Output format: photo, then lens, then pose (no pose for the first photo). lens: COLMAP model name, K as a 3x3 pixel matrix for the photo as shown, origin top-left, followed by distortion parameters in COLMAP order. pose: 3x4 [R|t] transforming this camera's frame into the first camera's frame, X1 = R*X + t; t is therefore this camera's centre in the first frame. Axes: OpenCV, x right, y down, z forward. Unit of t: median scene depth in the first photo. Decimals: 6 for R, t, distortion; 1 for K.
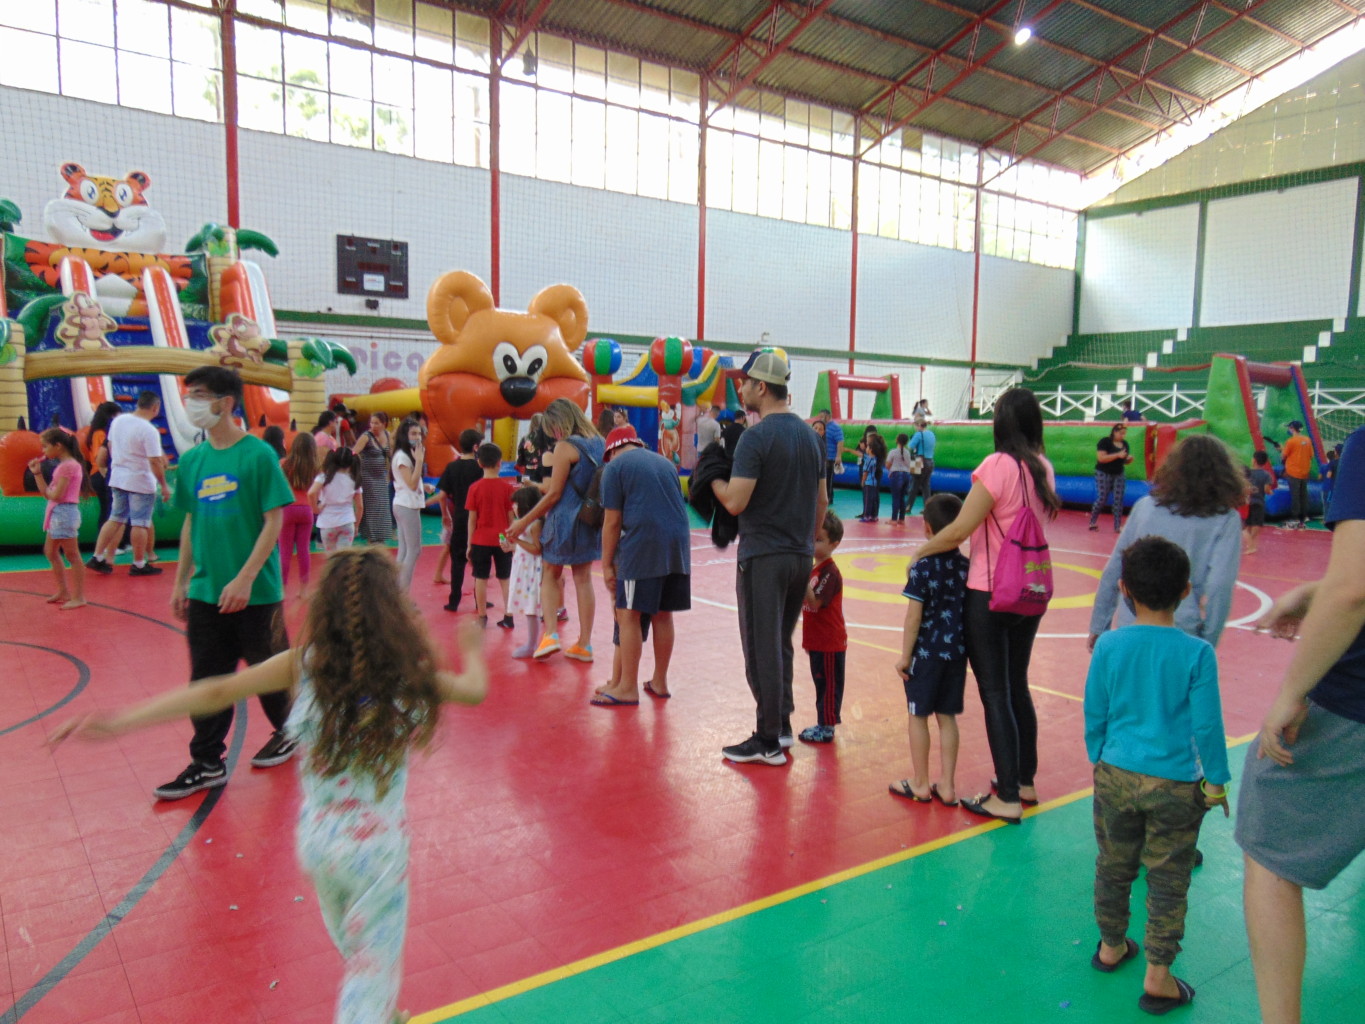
lens RADIAL K [[1018.2, 0, 680.4], [0, 1018.2, 518.9], [0, 0, 1]] dist [0.000115, 0.004320]
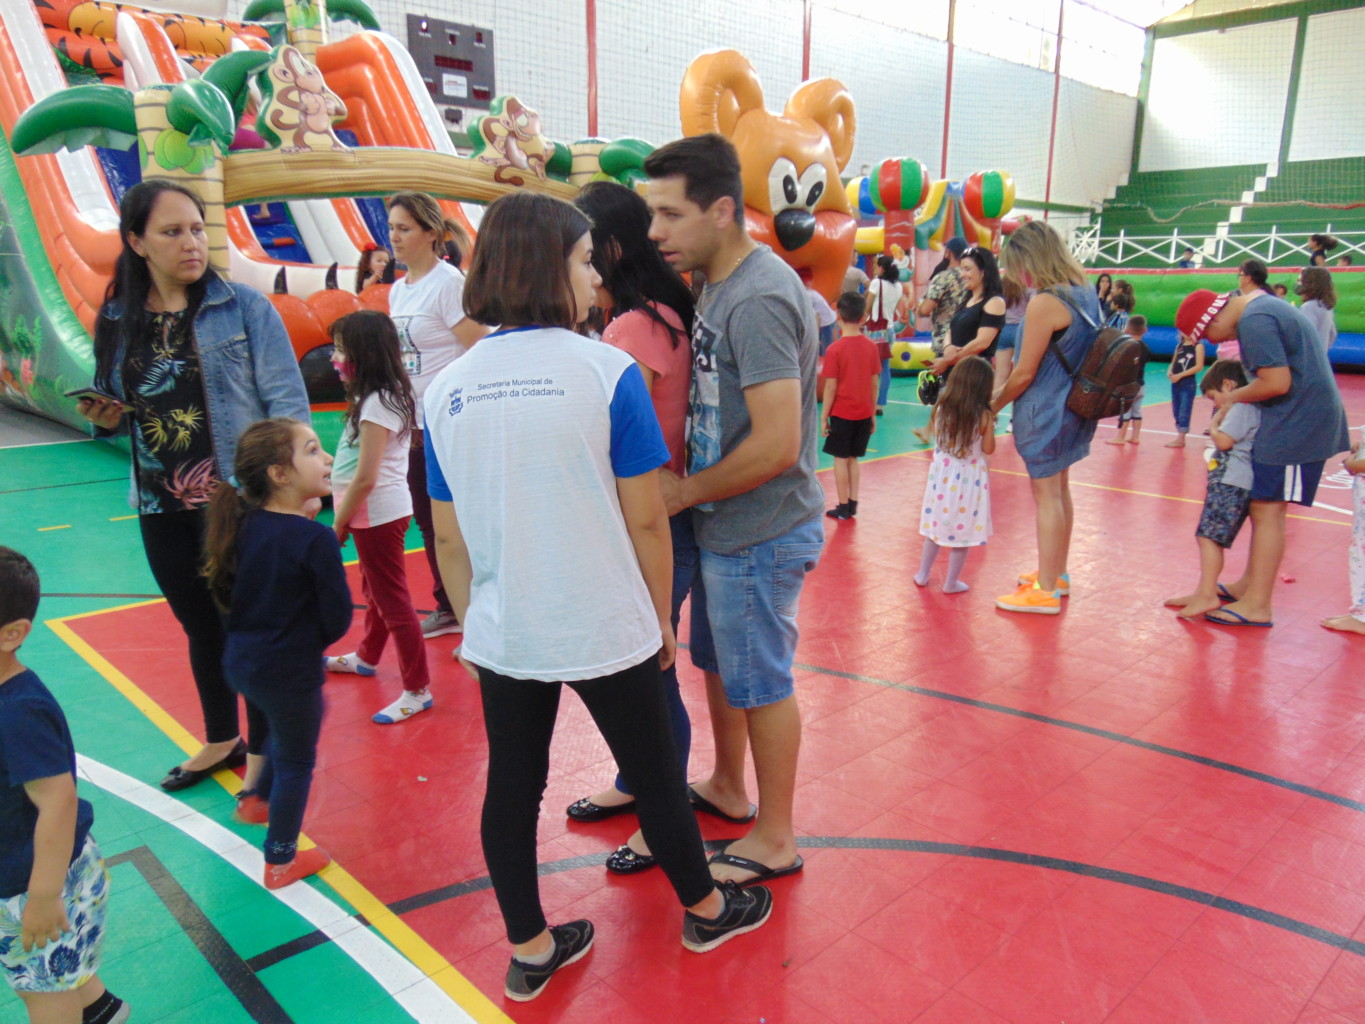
lens RADIAL K [[987.6, 0, 685.3], [0, 987.6, 564.8], [0, 0, 1]] dist [0.002530, 0.004710]
pose [[0.986255, -0.058570, 0.154502, -0.337216], [0.029150, 0.982076, 0.186218, -0.019801], [-0.162640, -0.179155, 0.970284, 0.252807]]
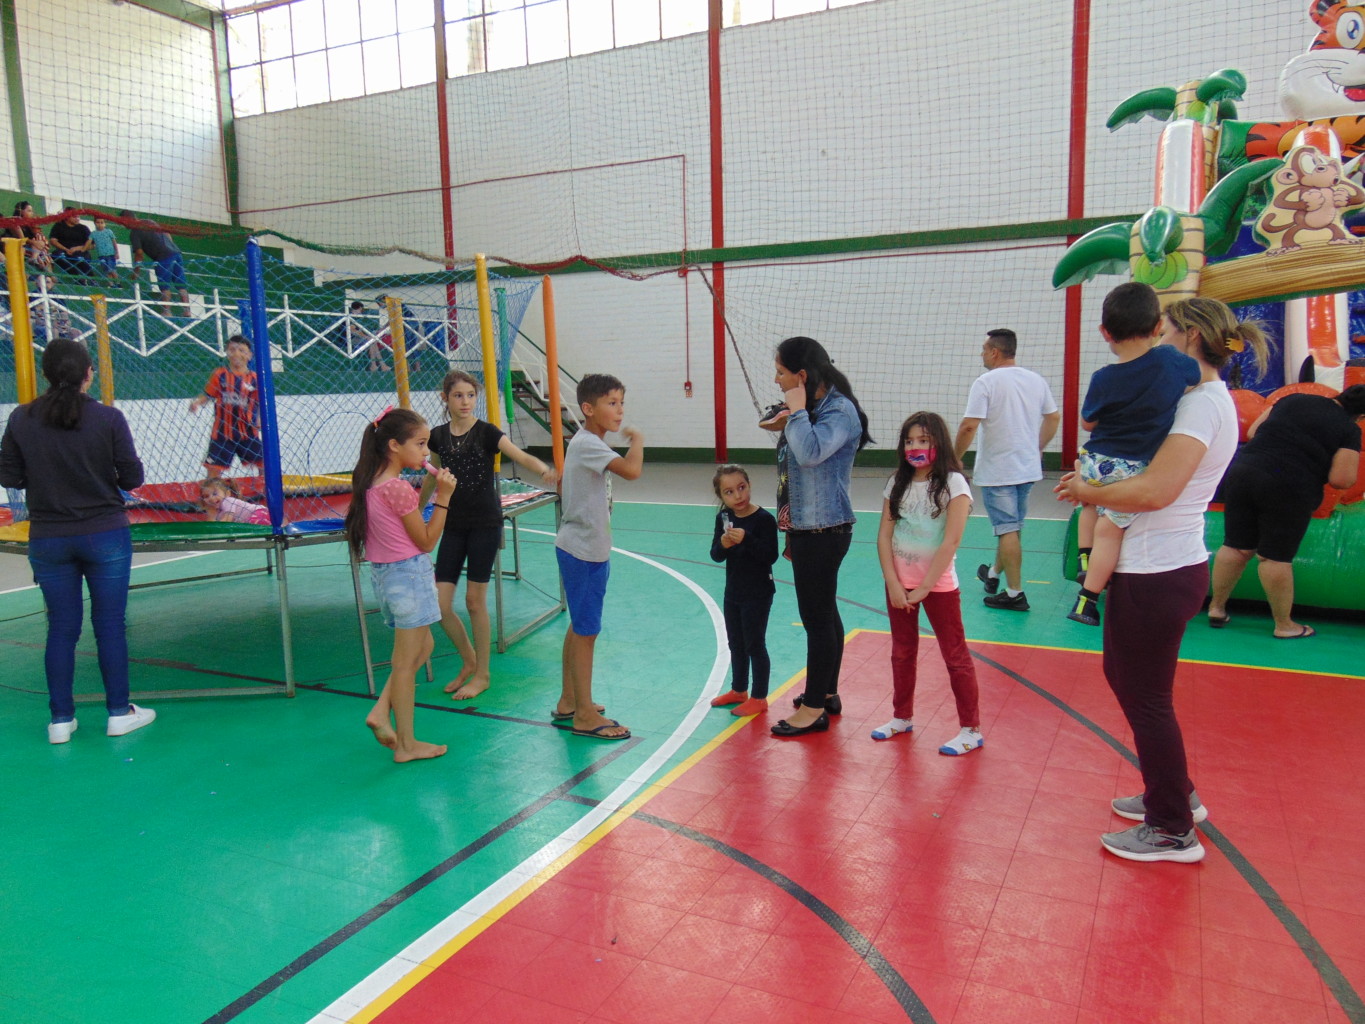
lens RADIAL K [[1018.2, 0, 680.4], [0, 1018.2, 518.9], [0, 0, 1]] dist [0.000115, 0.004320]
pose [[0.461802, 0.095685, -0.881807, -0.165298], [-0.060773, 0.995241, 0.076167, -0.027746], [0.884899, 0.018416, 0.465419, 0.311289]]
